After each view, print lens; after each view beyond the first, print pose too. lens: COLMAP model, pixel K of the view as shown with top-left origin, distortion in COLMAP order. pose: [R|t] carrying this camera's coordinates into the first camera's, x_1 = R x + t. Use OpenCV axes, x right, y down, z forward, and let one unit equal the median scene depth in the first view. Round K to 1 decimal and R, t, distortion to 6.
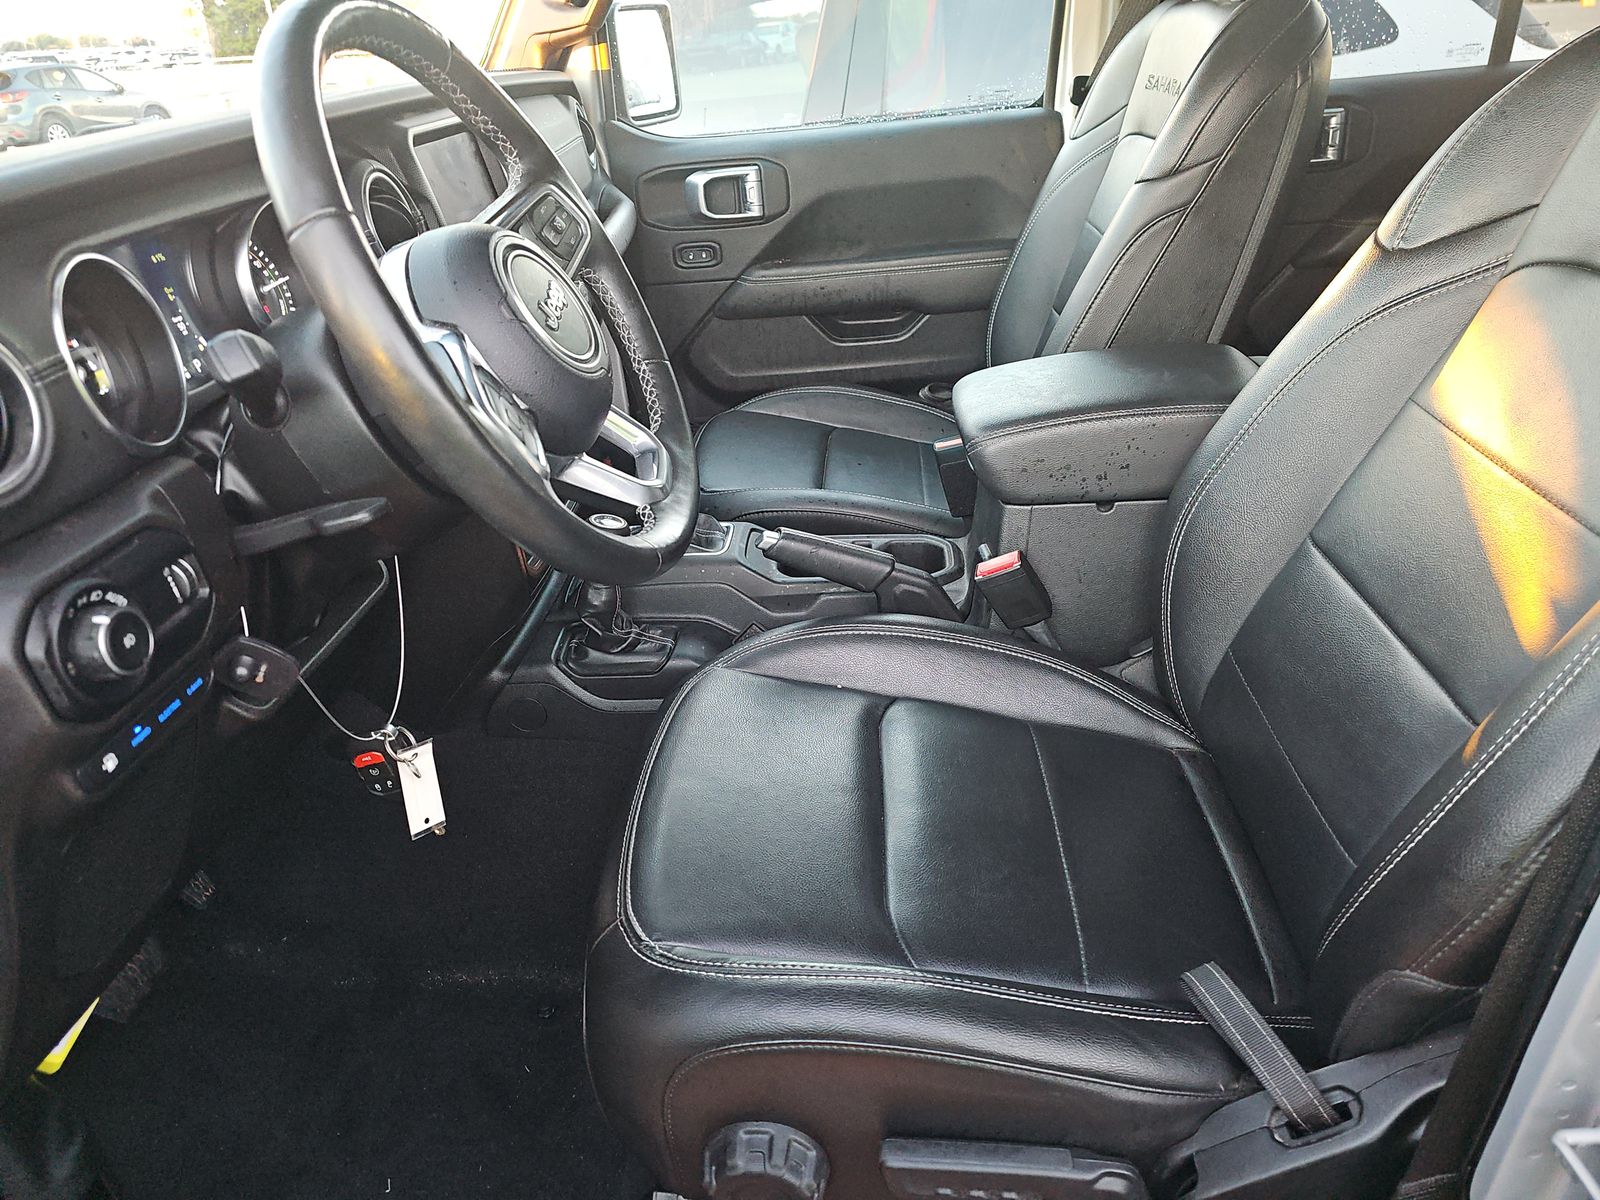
lens RADIAL K [[1078.5, 0, 800.0], [0, 1078.5, 600.0], [0, 0, 1]] dist [0.033678, 0.000215]
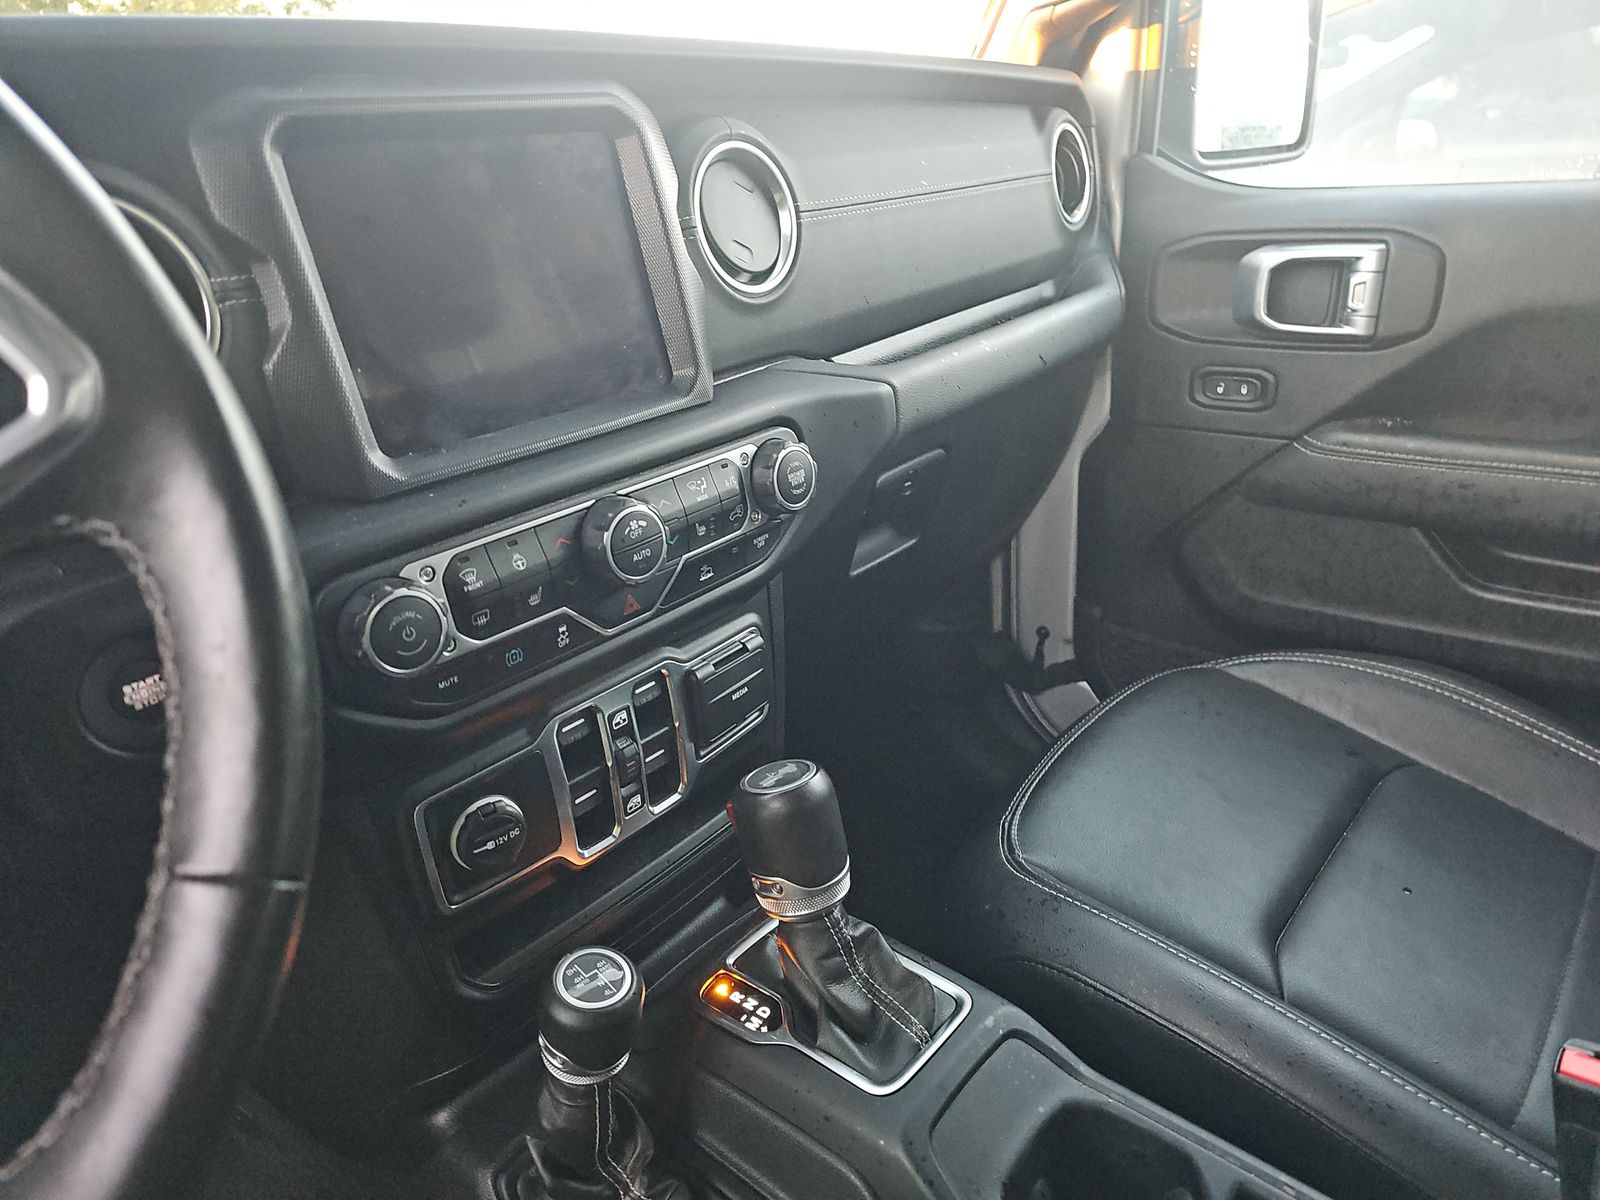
lens RADIAL K [[1078.5, 0, 800.0], [0, 1078.5, 600.0], [0, 0, 1]] dist [0.033678, 0.000215]
pose [[0.799437, 0.255518, -0.543702, 0.064609], [-0.278870, 0.959459, 0.040868, -0.174284], [0.532102, 0.118951, 0.838283, 0.418972]]
